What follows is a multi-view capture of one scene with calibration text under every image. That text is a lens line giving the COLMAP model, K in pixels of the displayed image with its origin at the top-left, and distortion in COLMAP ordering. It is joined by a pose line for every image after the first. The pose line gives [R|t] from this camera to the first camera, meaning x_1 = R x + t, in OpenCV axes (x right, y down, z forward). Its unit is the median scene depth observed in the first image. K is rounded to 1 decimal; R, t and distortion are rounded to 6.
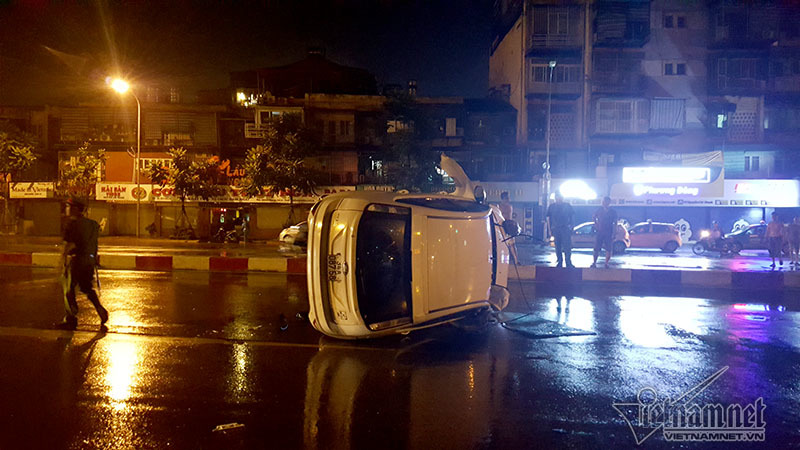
lens RADIAL K [[700.7, 0, 400.0], [0, 700.7, 225.0], [0, 0, 1]] dist [0.142223, -0.287210]
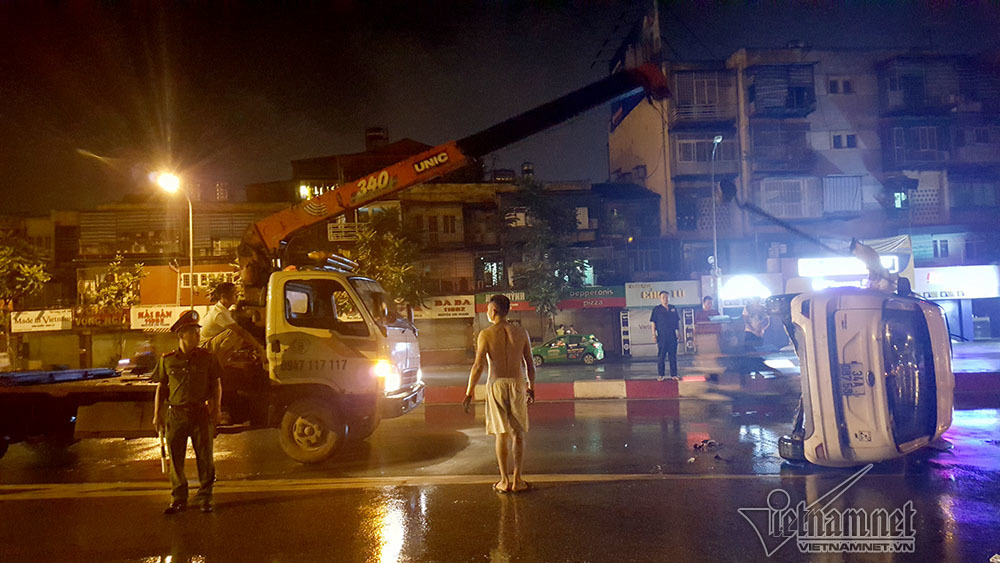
lens RADIAL K [[875.9, 0, 500.0], [0, 875.9, 281.5], [0, 0, 1]] dist [0.142223, -0.287210]
pose [[0.994218, -0.043281, 0.098273, -0.130189], [0.050141, 0.996394, -0.068446, -0.000560], [-0.094956, 0.072978, 0.992803, -0.001204]]
